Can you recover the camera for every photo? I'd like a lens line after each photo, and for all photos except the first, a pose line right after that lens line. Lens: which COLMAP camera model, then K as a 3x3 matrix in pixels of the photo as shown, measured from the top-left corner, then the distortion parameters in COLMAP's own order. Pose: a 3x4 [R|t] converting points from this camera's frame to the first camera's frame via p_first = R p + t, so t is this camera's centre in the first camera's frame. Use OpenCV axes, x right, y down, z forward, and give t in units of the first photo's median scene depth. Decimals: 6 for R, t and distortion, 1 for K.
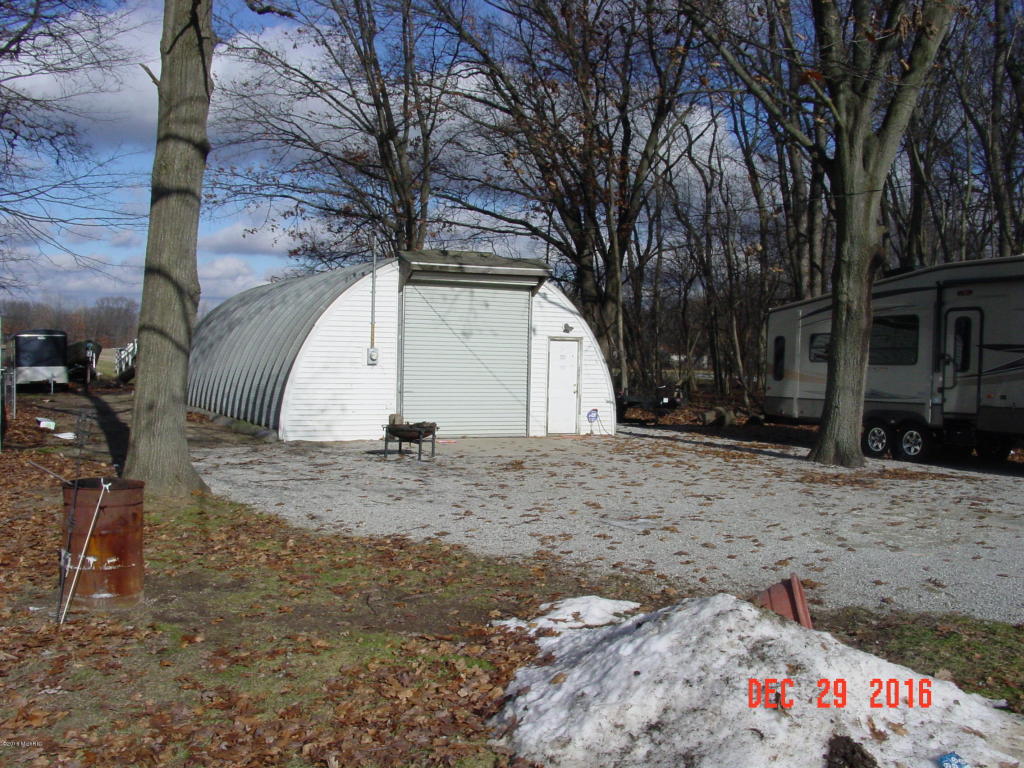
lens RADIAL K [[995.2, 0, 512.0], [0, 995.2, 384.0], [0, 0, 1]] dist [-0.131153, 0.004924]
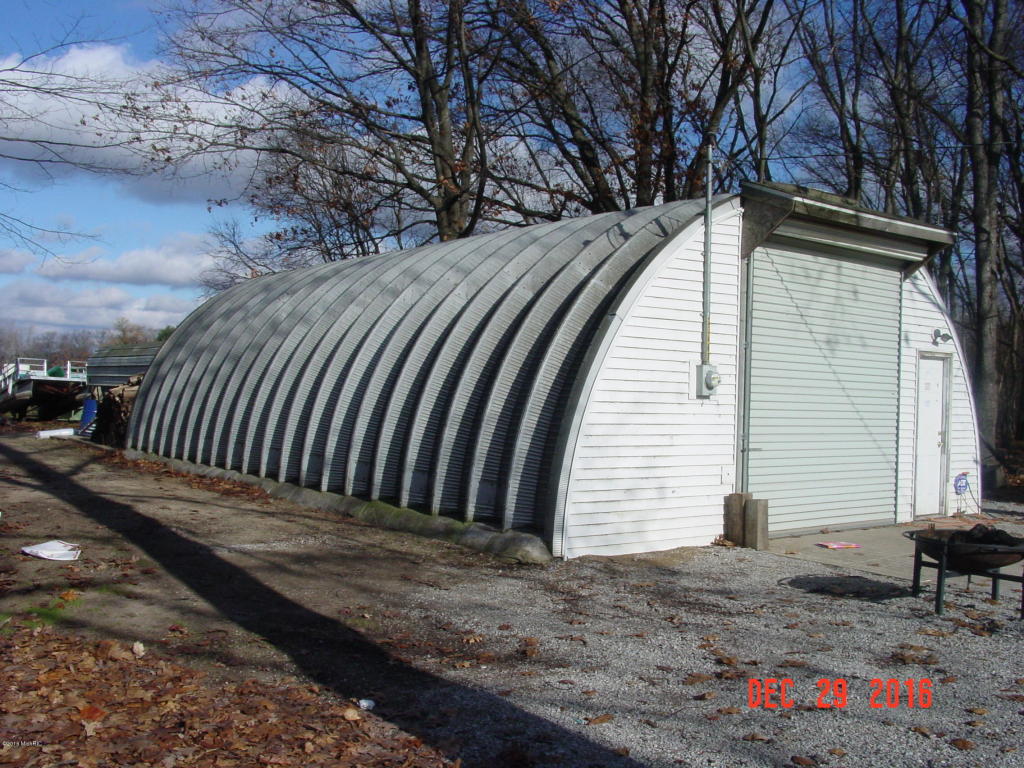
lens RADIAL K [[995.2, 0, 512.0], [0, 995.2, 384.0], [0, 0, 1]] dist [-0.131153, 0.004924]
pose [[0.989546, 0.012793, 0.143648, -0.306372], [-0.008885, 0.999574, -0.027814, -0.011096], [-0.143943, 0.026247, 0.989238, 0.507850]]
